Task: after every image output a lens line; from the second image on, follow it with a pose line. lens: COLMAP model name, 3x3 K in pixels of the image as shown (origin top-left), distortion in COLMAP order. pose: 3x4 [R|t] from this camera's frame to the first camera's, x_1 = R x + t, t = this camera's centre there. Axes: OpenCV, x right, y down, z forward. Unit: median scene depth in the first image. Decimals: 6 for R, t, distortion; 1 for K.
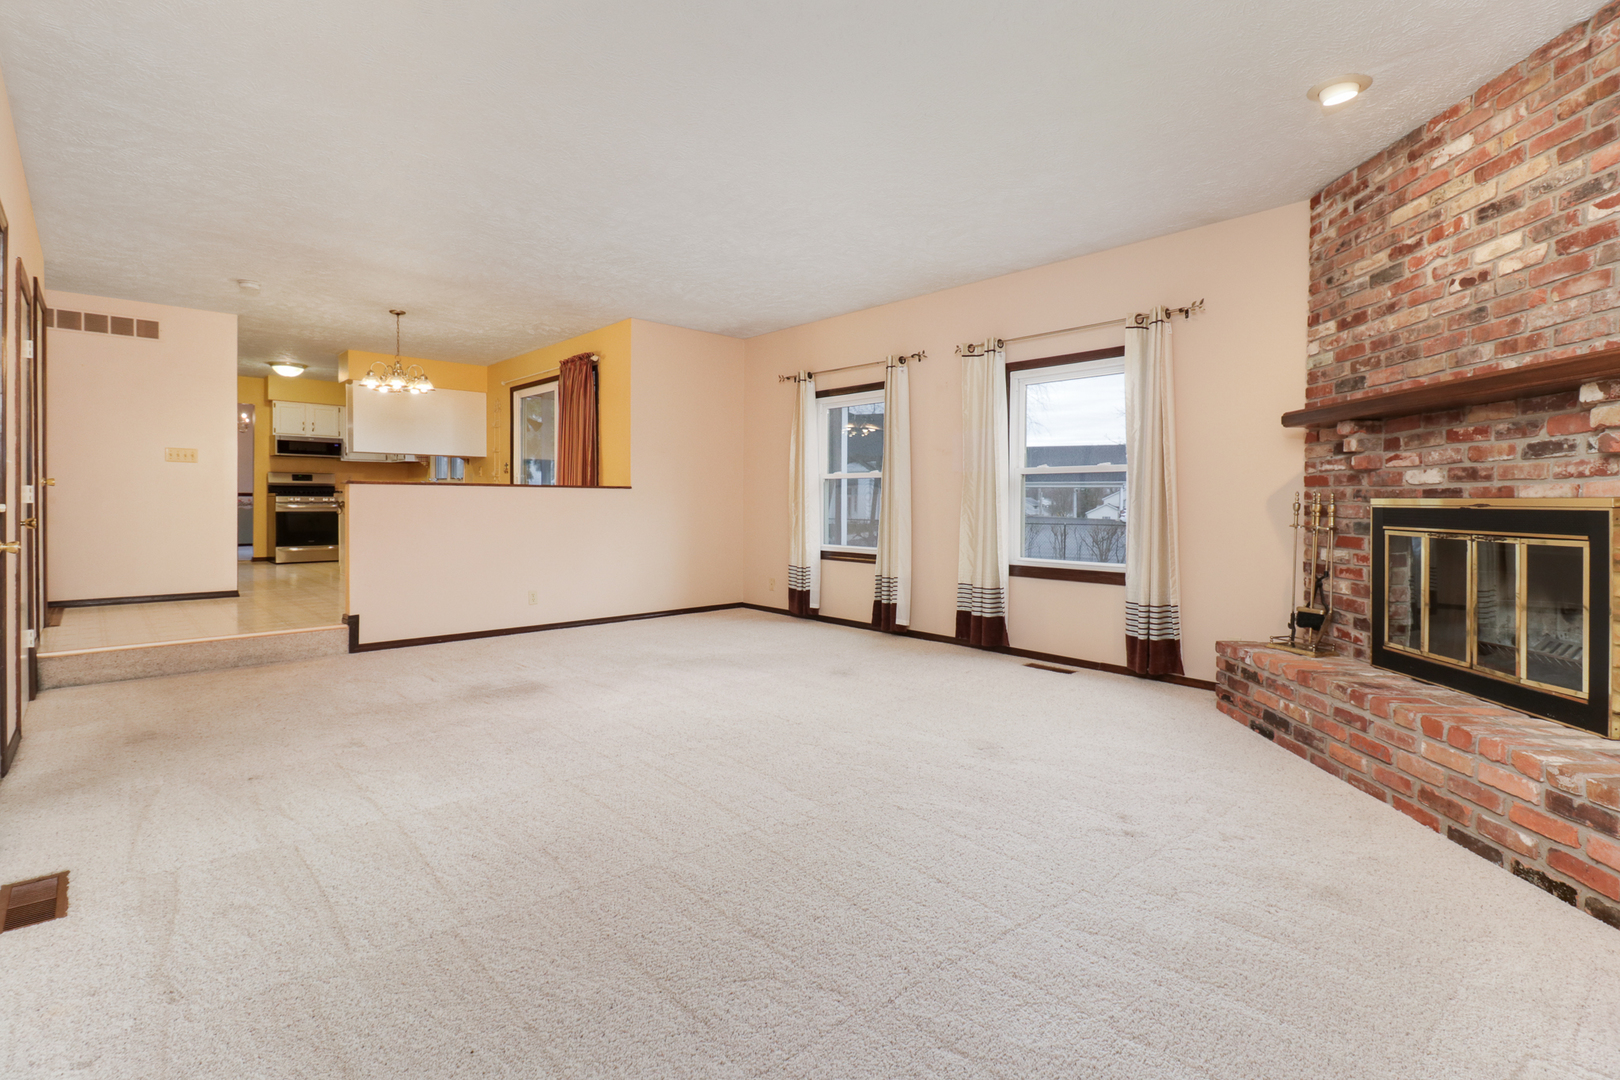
lens RADIAL K [[755.4, 0, 822.4], [0, 755.4, 510.5], [0, 0, 1]] dist [0.032880, -0.021545]
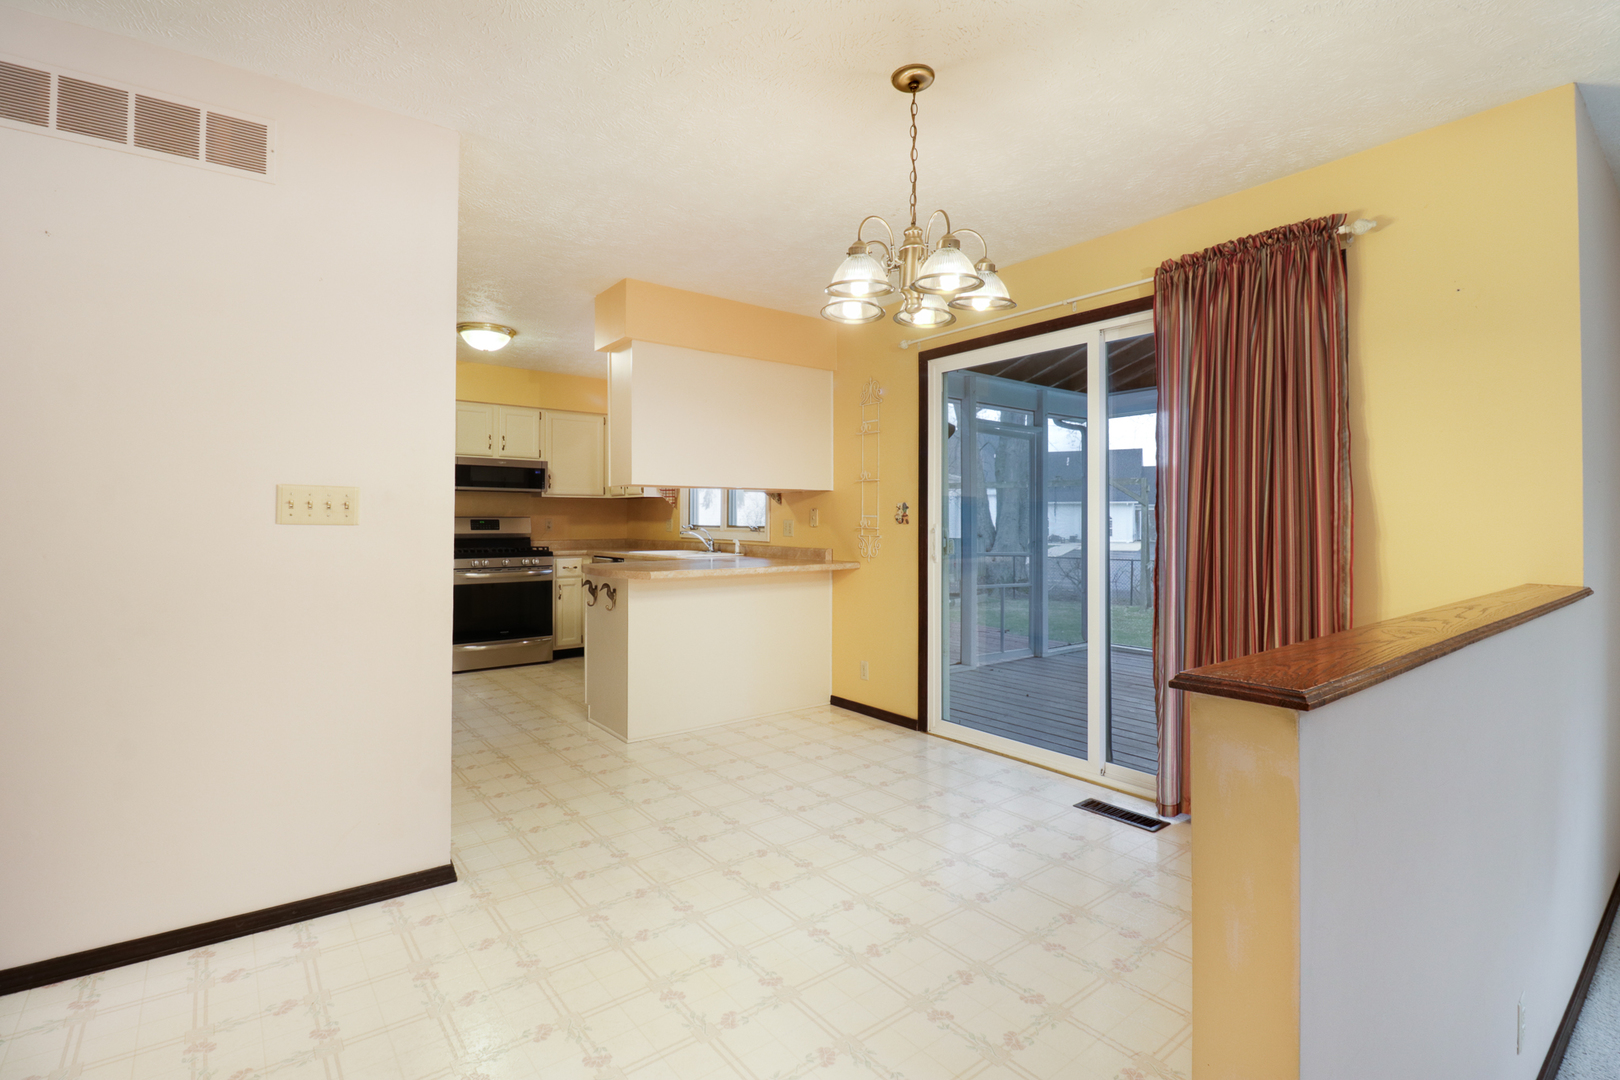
lens RADIAL K [[755.4, 0, 822.4], [0, 755.4, 510.5], [0, 0, 1]] dist [0.032880, -0.021545]
pose [[0.995859, -0.003850, -0.090834, -0.896751], [0.000945, 0.999487, -0.031999, -0.087682], [0.090910, 0.031780, 0.995352, 1.046092]]
